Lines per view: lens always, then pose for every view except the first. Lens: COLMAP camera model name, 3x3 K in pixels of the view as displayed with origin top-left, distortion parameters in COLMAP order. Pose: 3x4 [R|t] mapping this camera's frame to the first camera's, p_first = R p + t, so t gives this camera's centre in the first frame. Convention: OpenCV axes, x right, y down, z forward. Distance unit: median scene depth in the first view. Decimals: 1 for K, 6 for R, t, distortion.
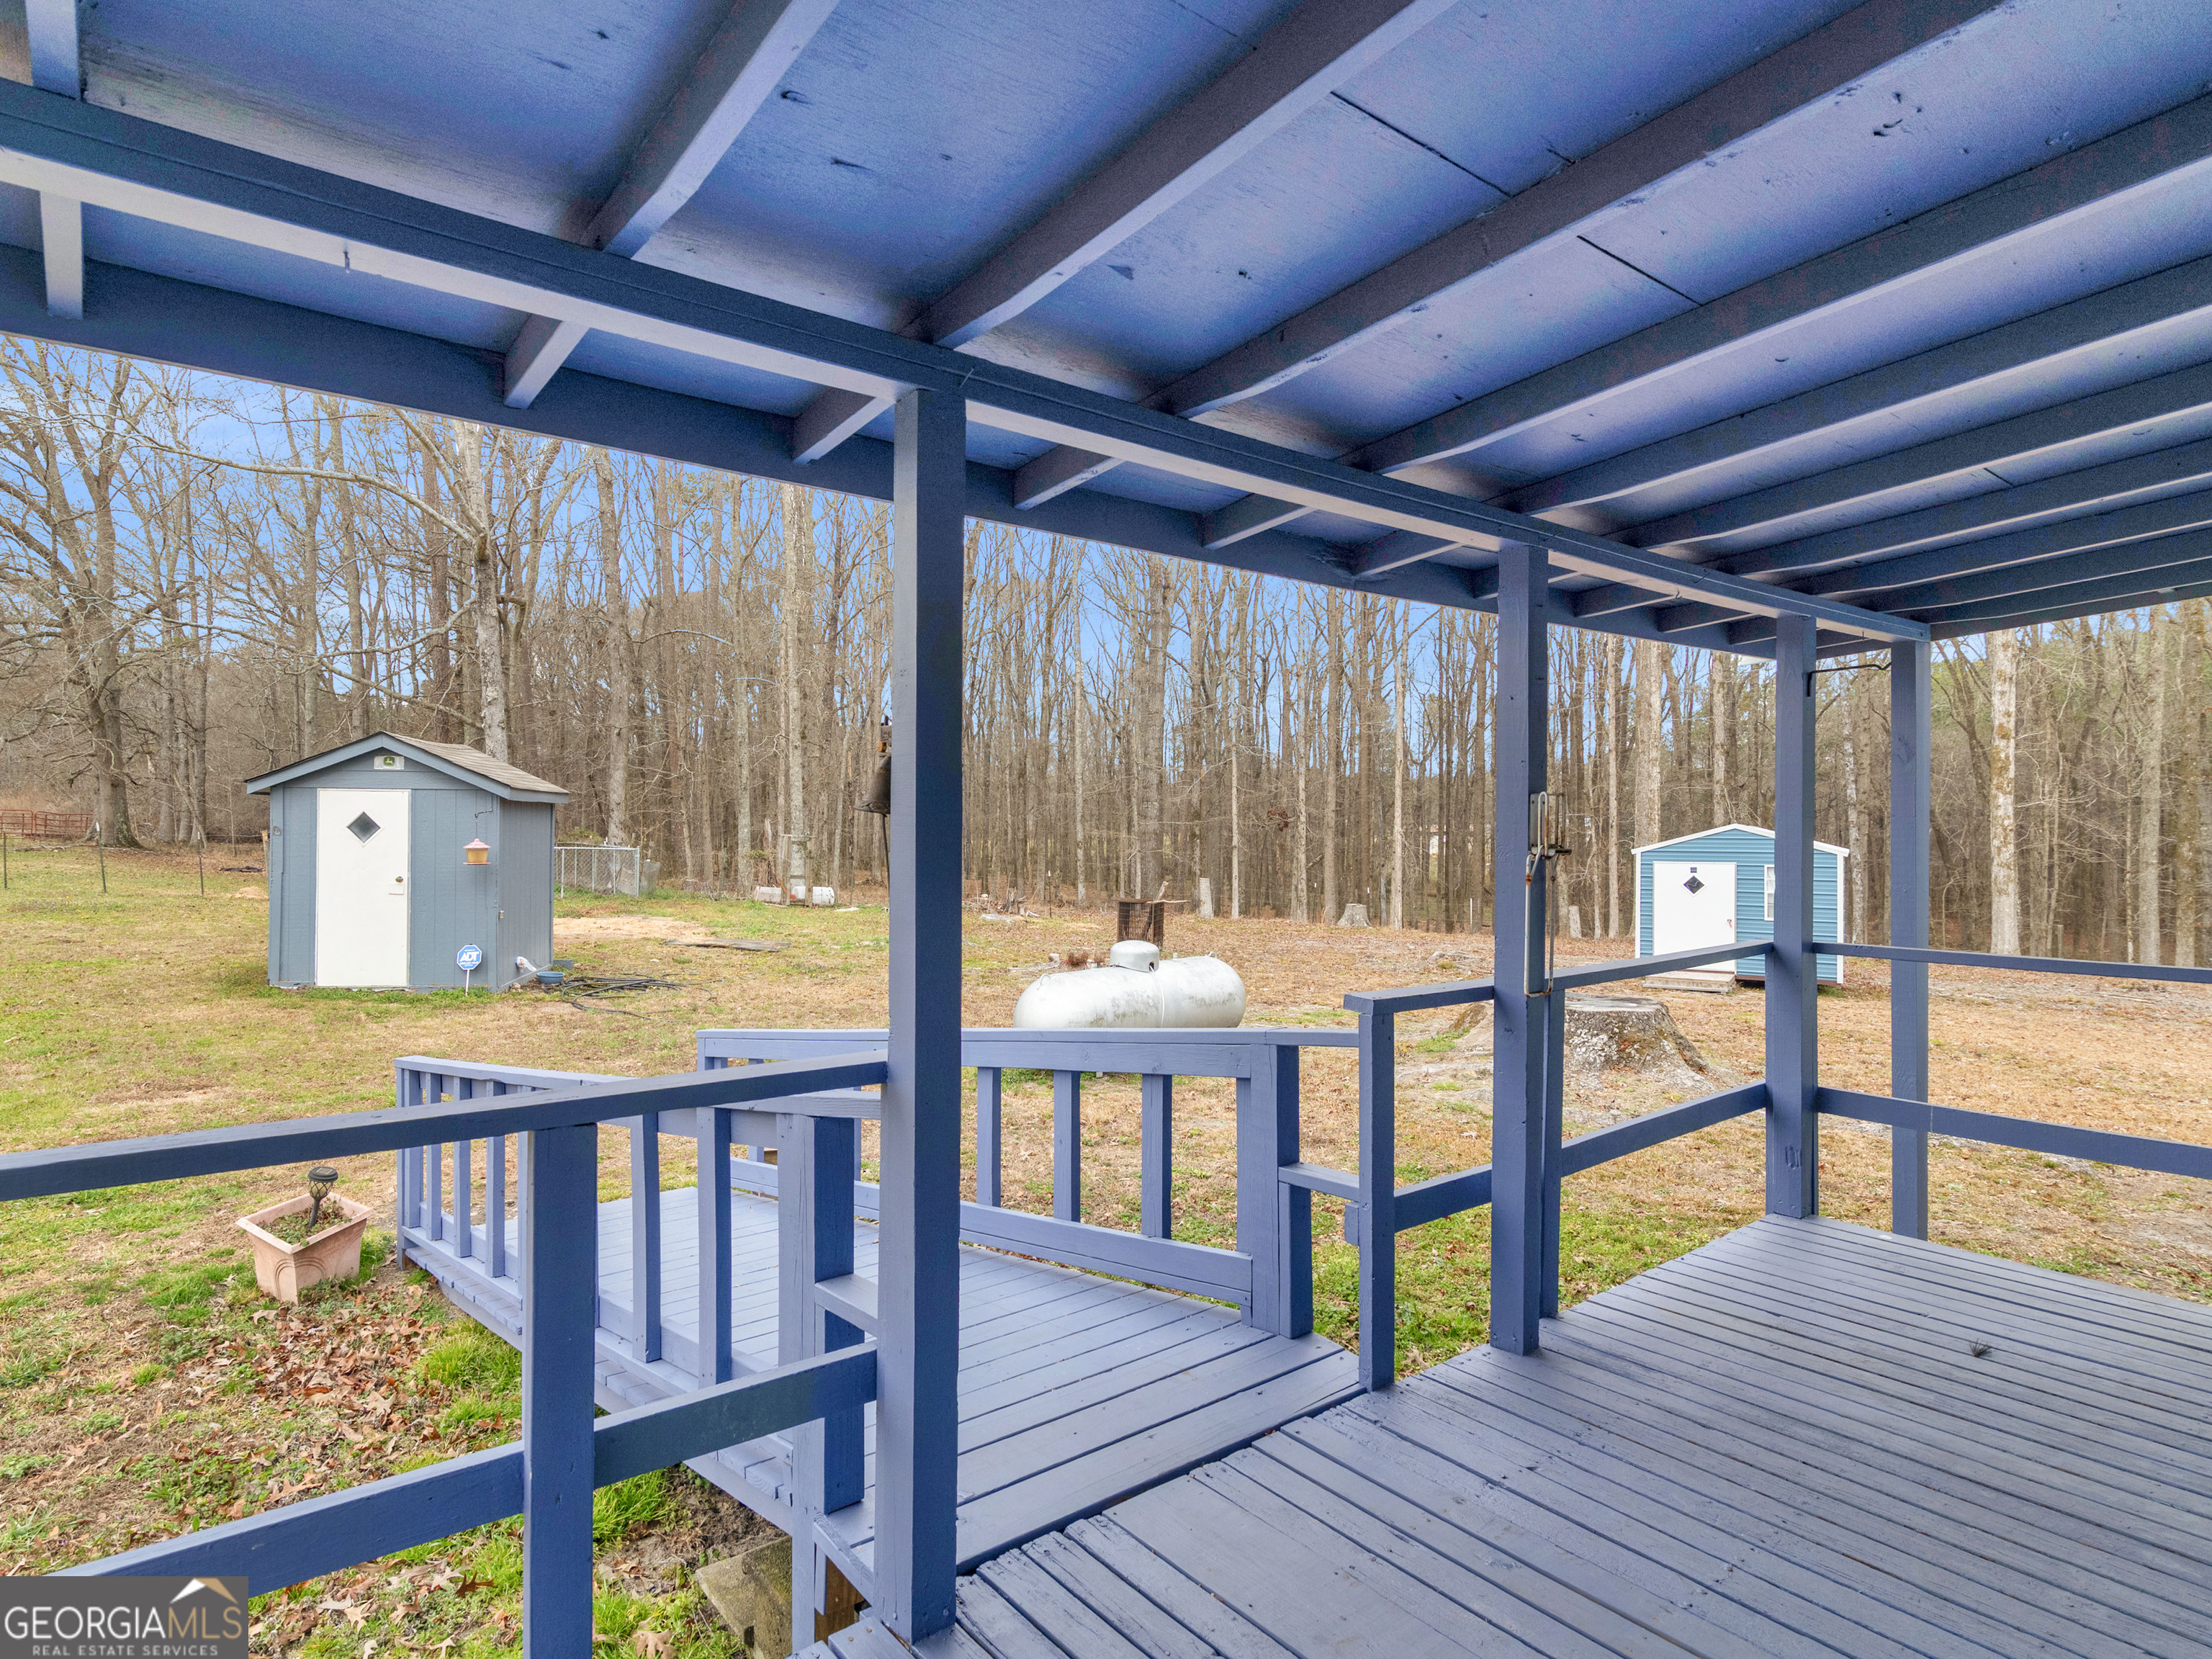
lens RADIAL K [[1186.1, 0, 1097.2], [0, 1186.1, 820.4], [0, 0, 1]] dist [-0.000230, -0.000060]
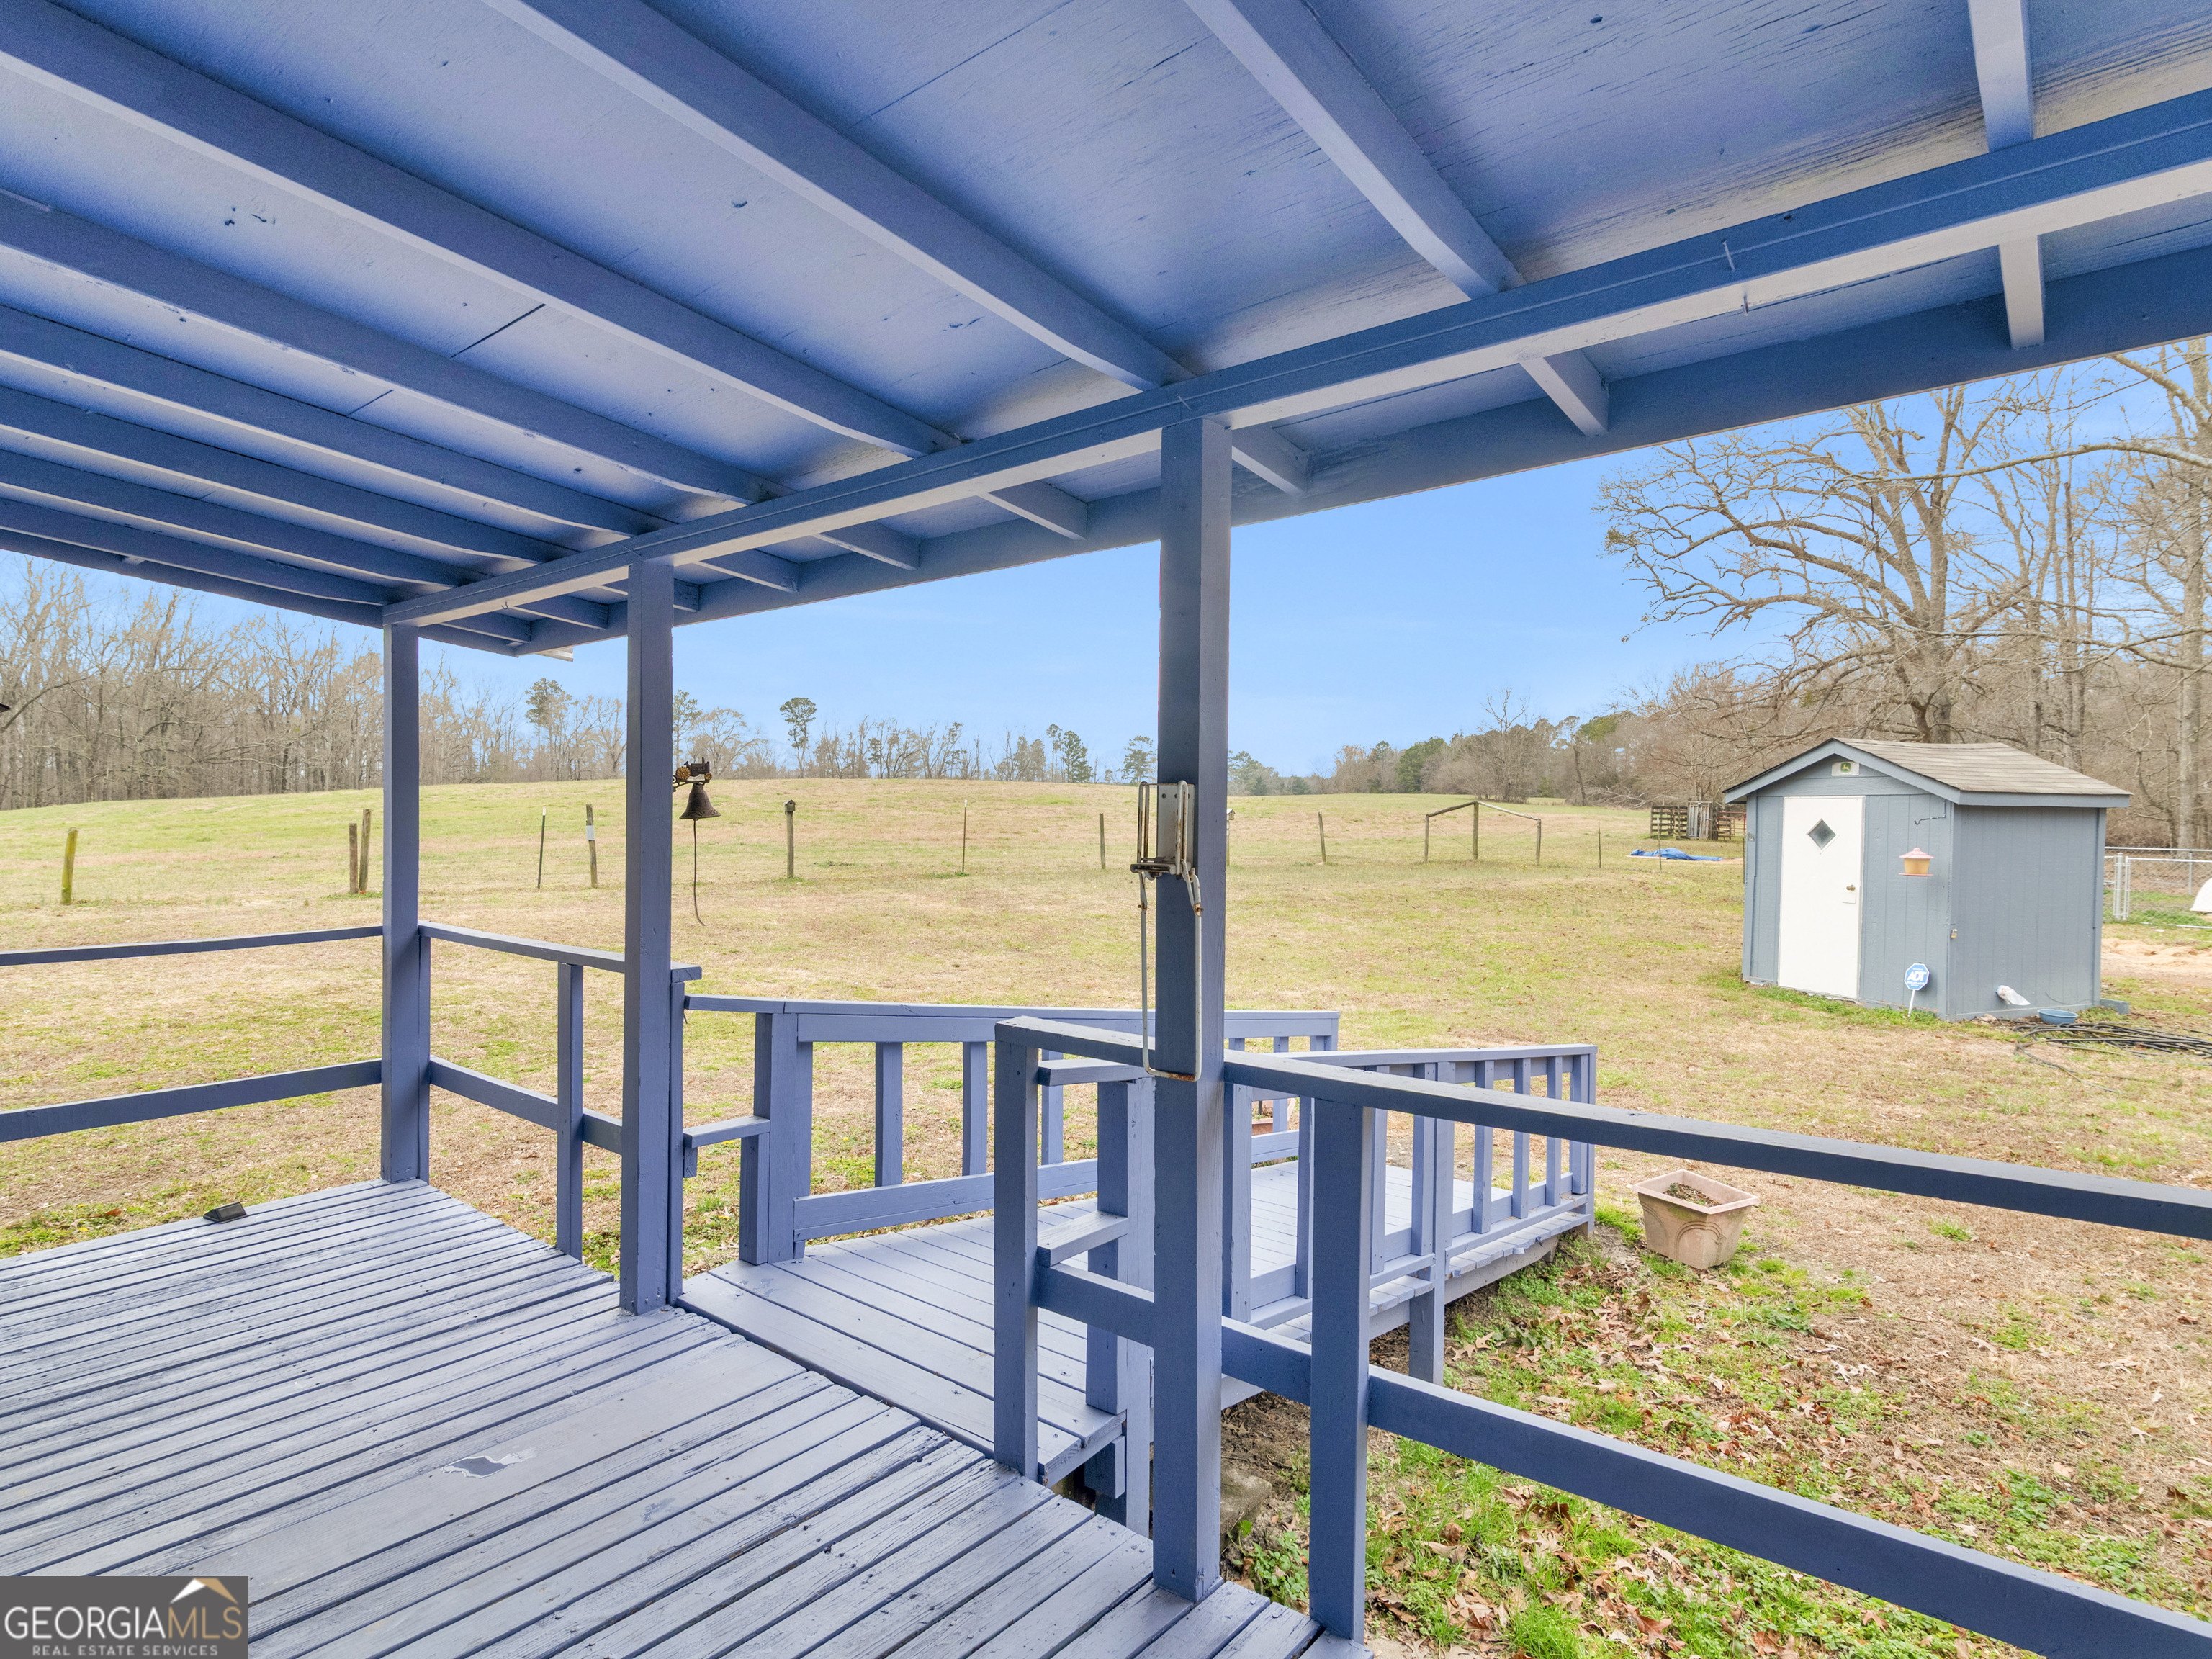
lens RADIAL K [[1186.1, 0, 1097.2], [0, 1186.1, 820.4], [0, 0, 1]] dist [-0.000230, -0.000060]
pose [[0.219993, -0.002972, -0.975497, 0.229031], [-0.003986, 0.999984, -0.003946, 0.000364], [0.975493, 0.004756, 0.219978, 0.178714]]
